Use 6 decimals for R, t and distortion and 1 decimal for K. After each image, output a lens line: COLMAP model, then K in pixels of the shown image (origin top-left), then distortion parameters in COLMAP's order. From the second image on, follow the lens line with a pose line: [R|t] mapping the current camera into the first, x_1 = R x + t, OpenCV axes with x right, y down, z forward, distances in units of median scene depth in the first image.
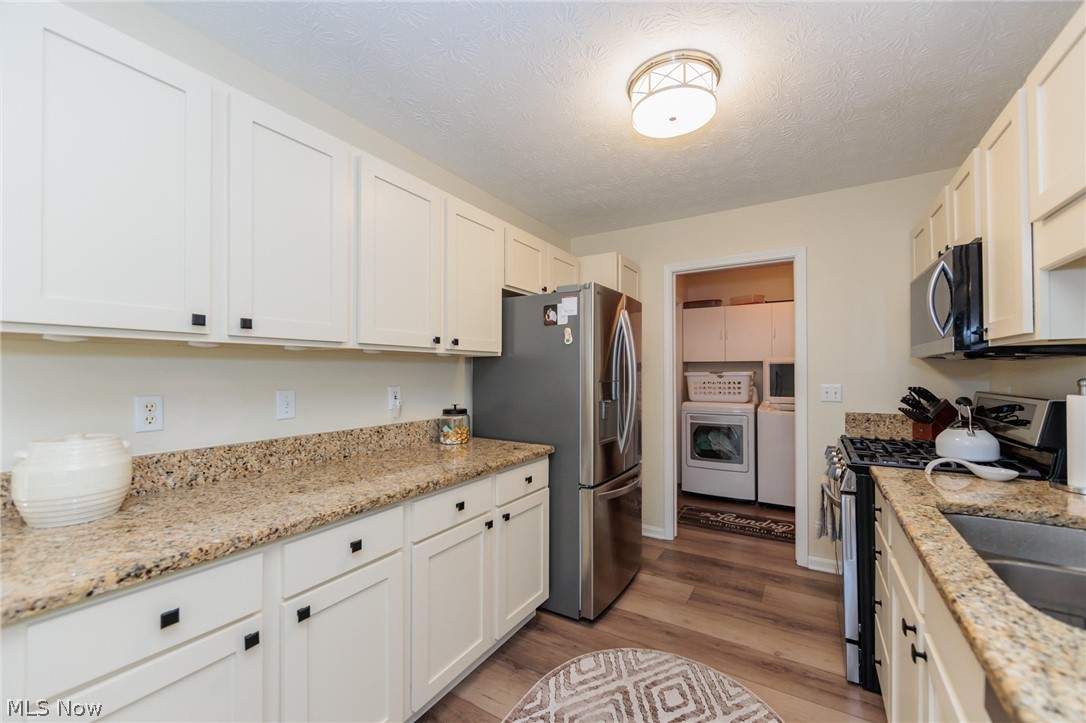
lens RADIAL K [[427.9, 0, 549.0], [0, 427.9, 368.2], [0, 0, 1]] dist [-0.002850, -0.000365]
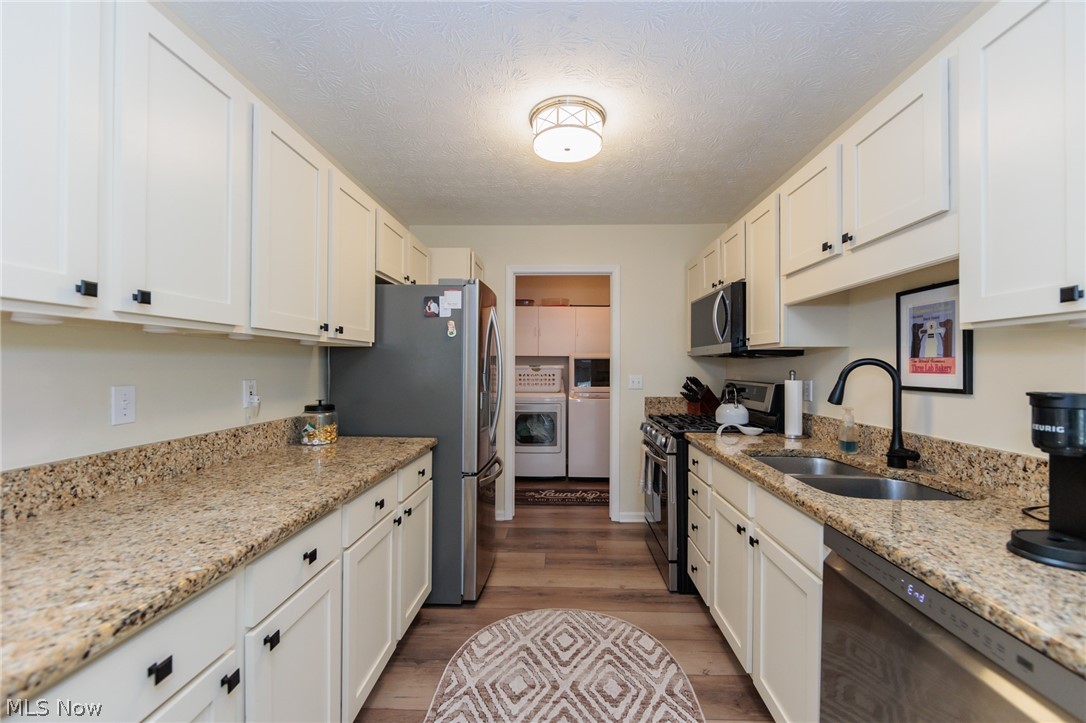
lens RADIAL K [[427.9, 0, 566.2], [0, 427.9, 363.4], [0, 0, 1]] dist [-0.002850, -0.000365]
pose [[0.869324, 0.008882, 0.494162, -0.275668], [-0.011122, 0.999937, 0.001593, 0.002910], [-0.494117, -0.006881, 0.869368, -0.023500]]
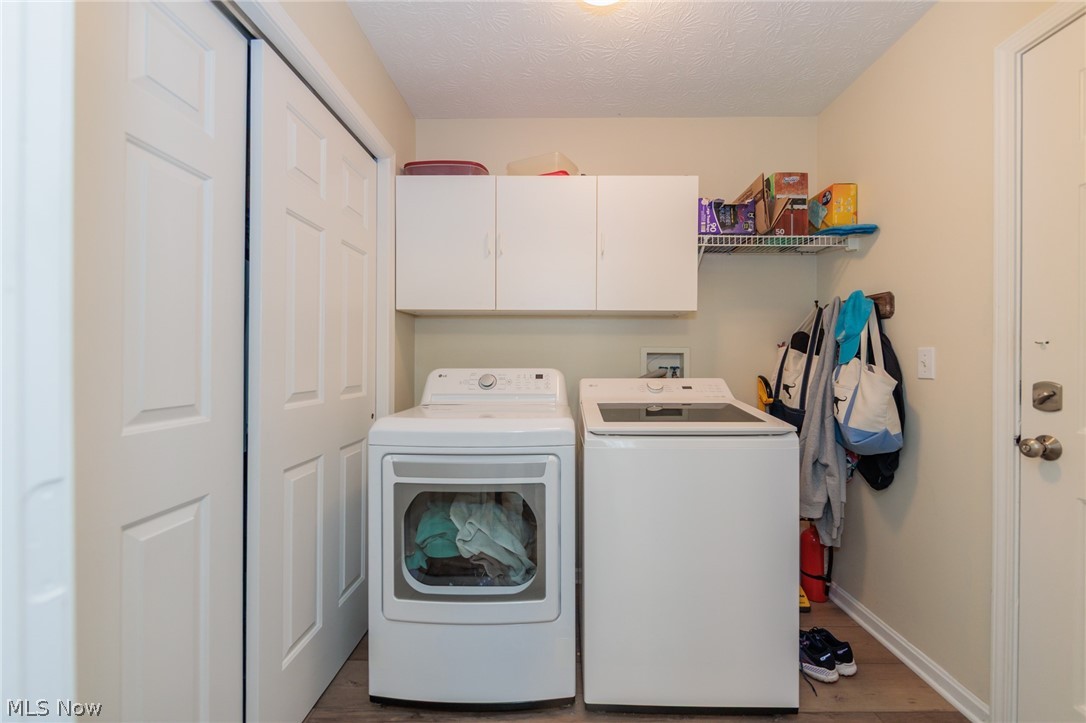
lens RADIAL K [[427.9, 0, 546.7], [0, 427.9, 361.2], [0, 0, 1]] dist [-0.002850, -0.000365]
pose [[0.869566, -0.000351, 0.493817, 0.859567], [-0.005956, 0.999920, 0.011199, 0.099781], [-0.493781, -0.012679, 0.869494, 2.107312]]
